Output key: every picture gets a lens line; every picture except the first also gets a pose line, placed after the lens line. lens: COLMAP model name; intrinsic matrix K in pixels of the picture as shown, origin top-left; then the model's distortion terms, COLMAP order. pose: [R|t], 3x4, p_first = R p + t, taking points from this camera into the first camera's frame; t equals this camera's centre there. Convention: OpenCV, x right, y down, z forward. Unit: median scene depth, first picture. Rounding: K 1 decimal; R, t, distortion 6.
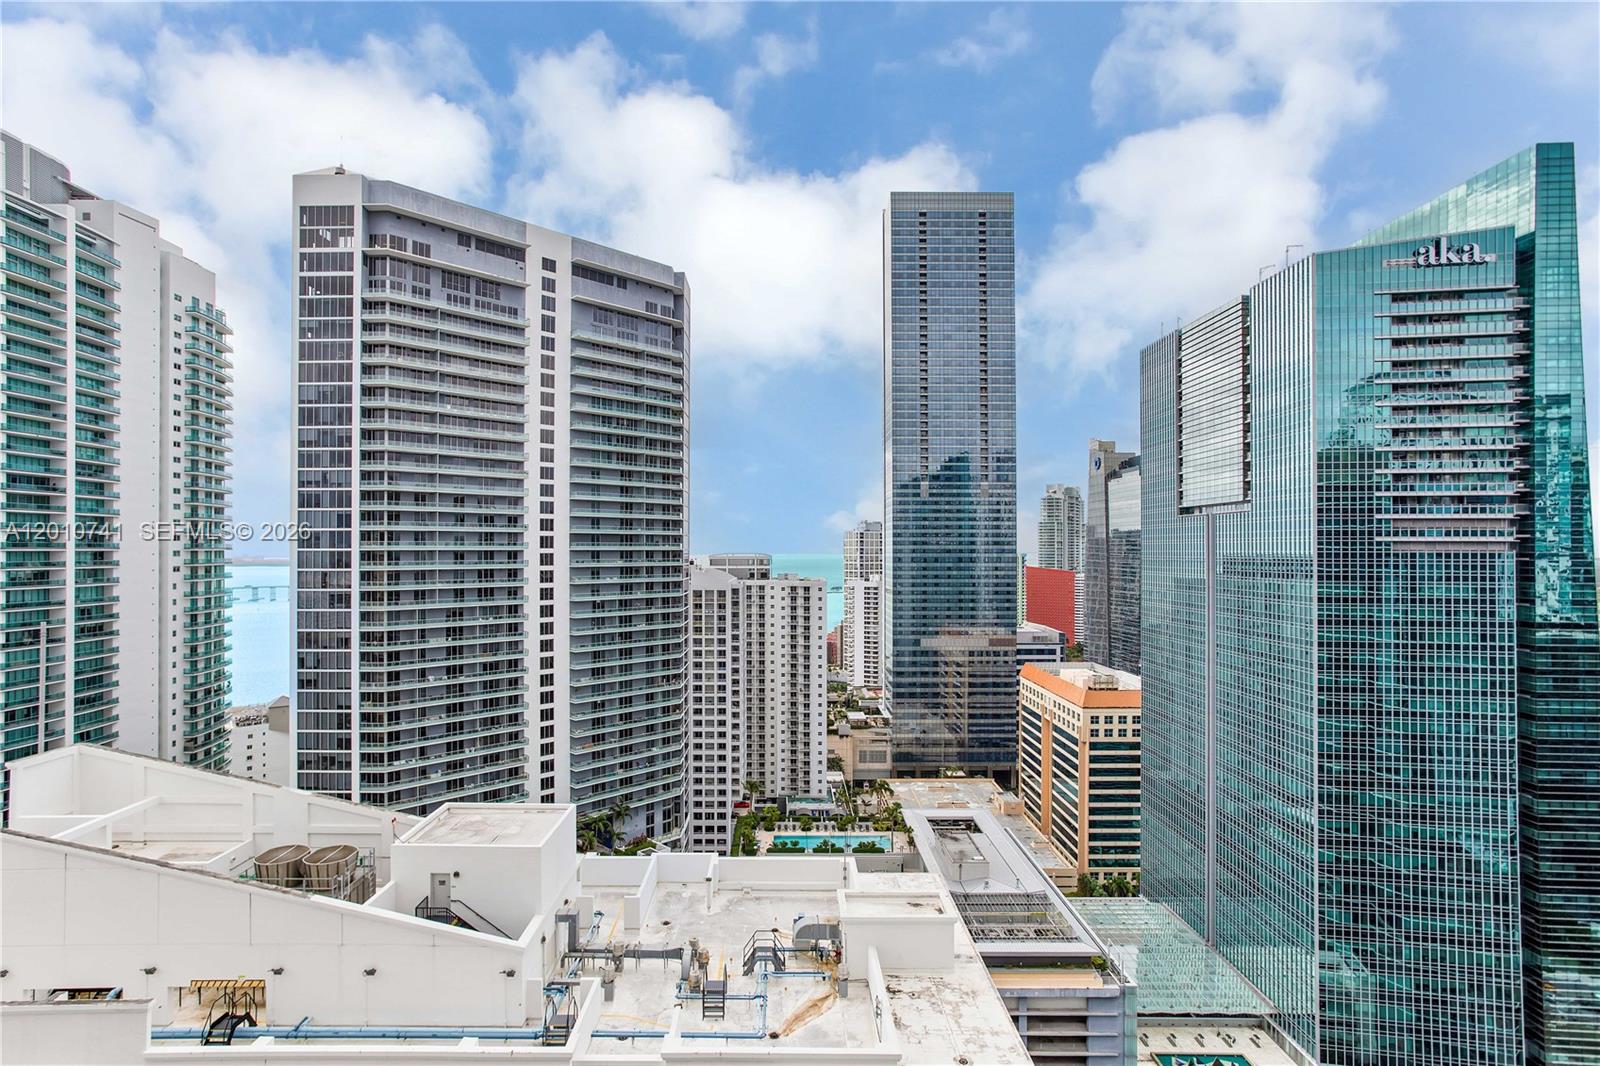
lens RADIAL K [[781.2, 0, 767.1], [0, 781.2, 540.5], [0, 0, 1]] dist [-0.040456, 0.034560]
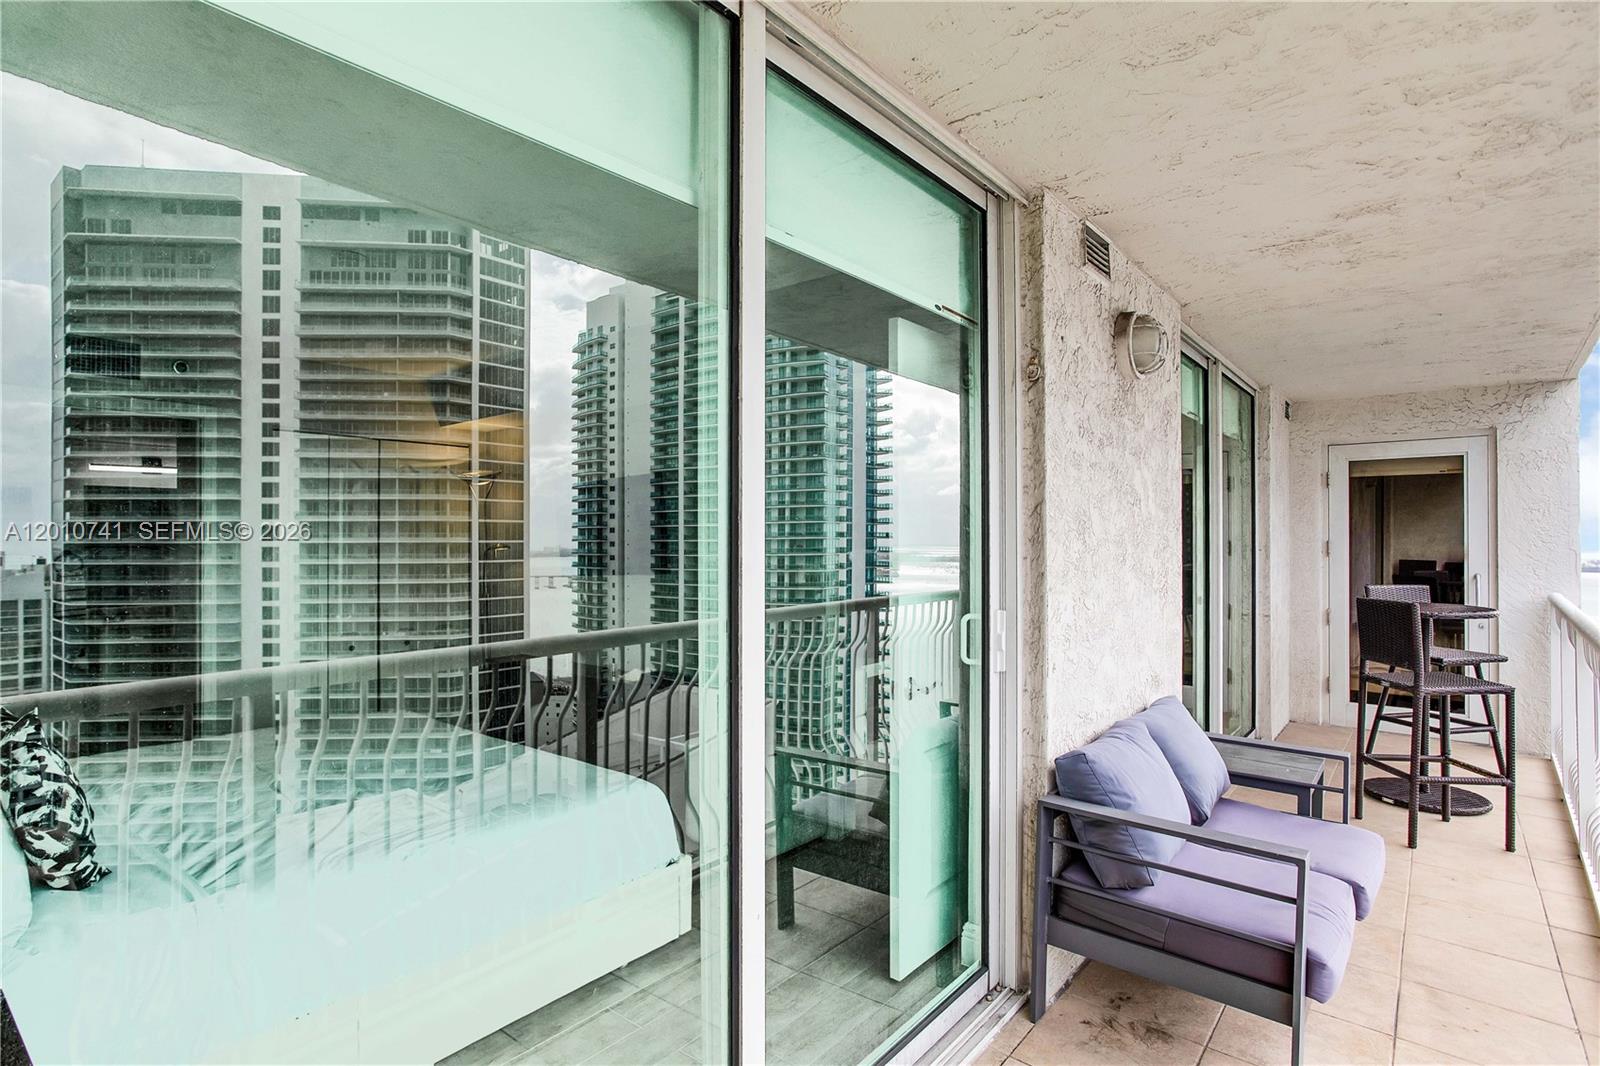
lens RADIAL K [[781.2, 0, 798.6], [0, 781.2, 525.8], [0, 0, 1]] dist [-0.040456, 0.034560]
pose [[0.766724, -0.002537, -0.641972, 0.667150], [0.001051, 0.999996, -0.002695, -0.000009], [0.641976, 0.001392, 0.766723, 0.654053]]
